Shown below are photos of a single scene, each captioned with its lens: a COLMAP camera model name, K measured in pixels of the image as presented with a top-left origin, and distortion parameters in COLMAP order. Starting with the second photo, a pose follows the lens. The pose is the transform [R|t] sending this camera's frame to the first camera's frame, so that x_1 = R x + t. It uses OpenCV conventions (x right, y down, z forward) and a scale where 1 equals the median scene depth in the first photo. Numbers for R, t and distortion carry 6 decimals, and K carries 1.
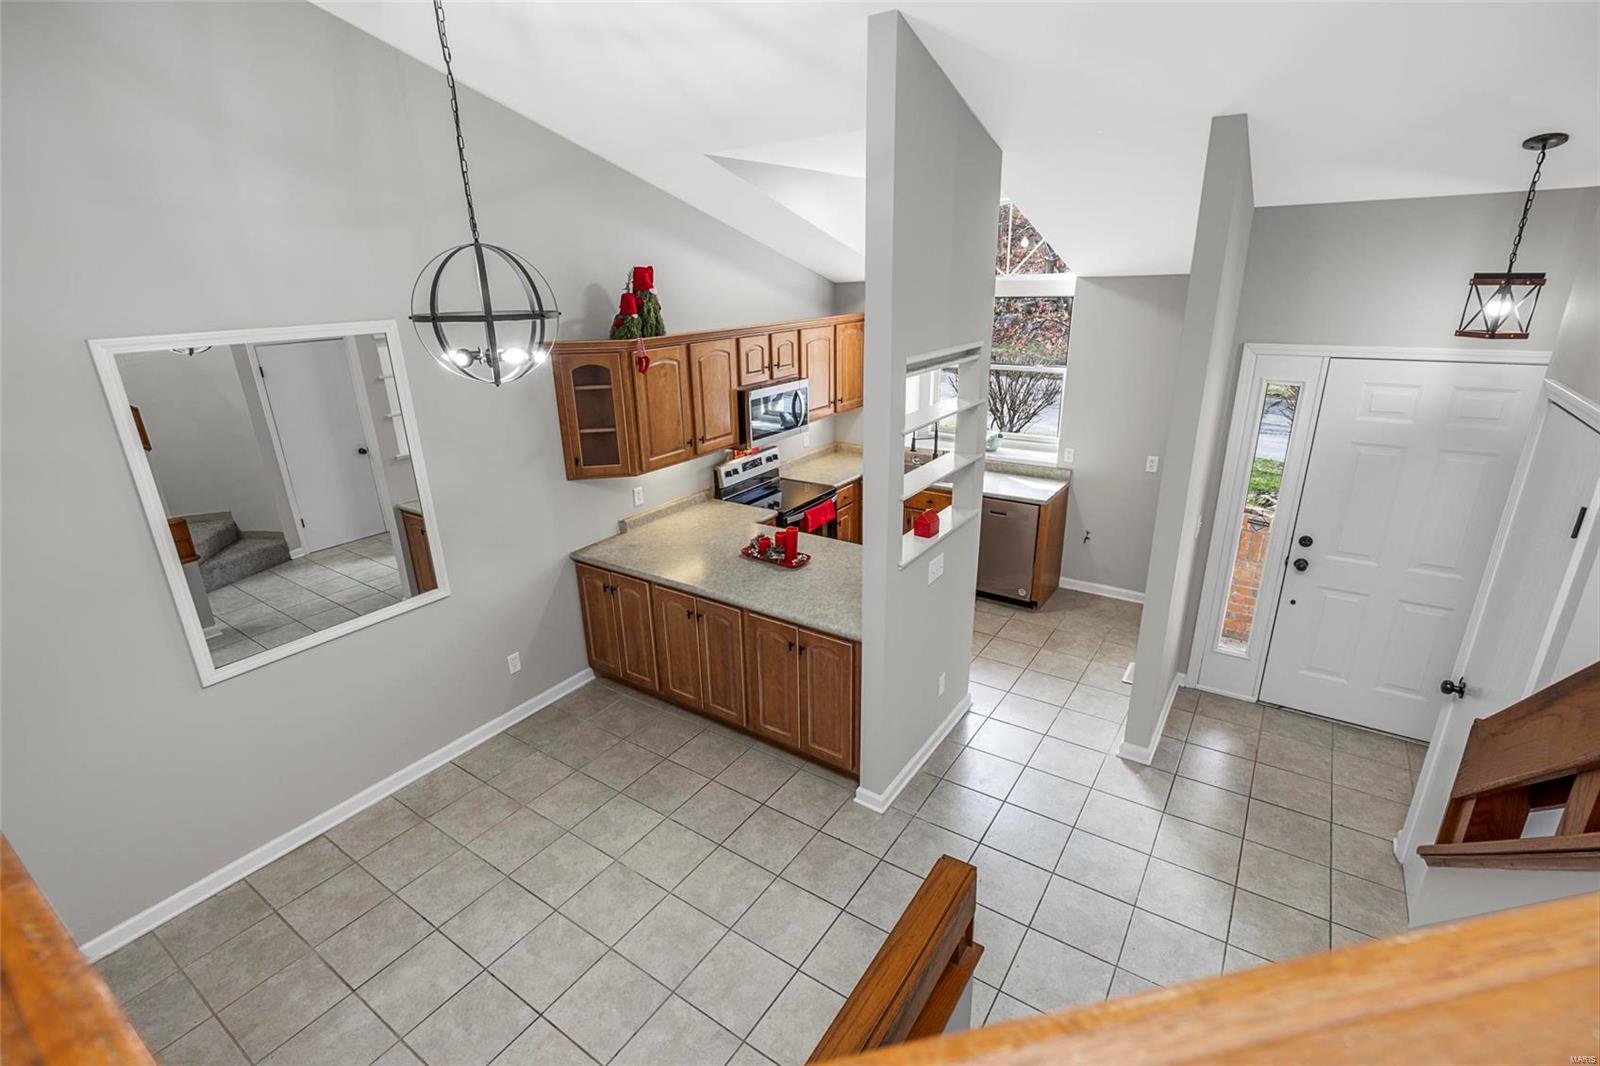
lens RADIAL K [[738.4, 0, 800.0], [0, 738.4, 533.0], [0, 0, 1]] dist [-0.000646, -0.000021]
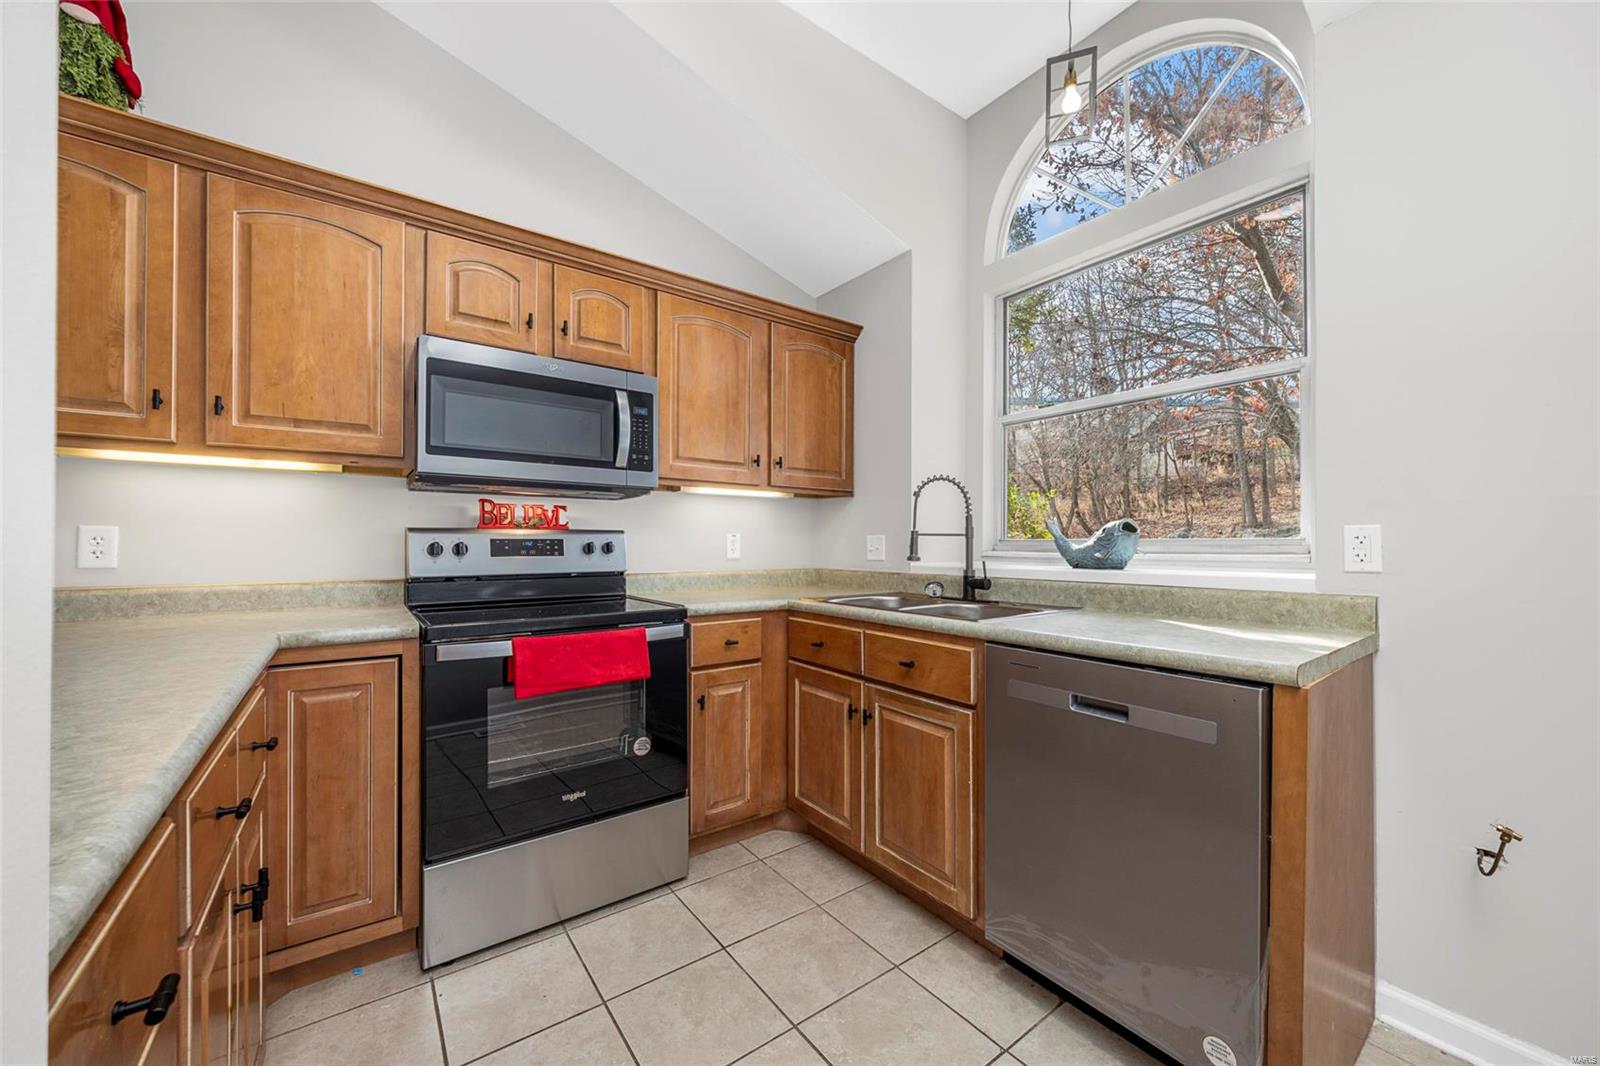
lens RADIAL K [[597.9, 0, 800.0], [0, 597.9, 533.0], [0, 0, 1]] dist [-0.000366, -0.000046]
pose [[0.943167, 0.018179, -0.331822, 0.298573], [-0.130697, 0.938331, -0.320083, -0.001720], [0.305540, 0.345260, 0.887379, 0.926873]]
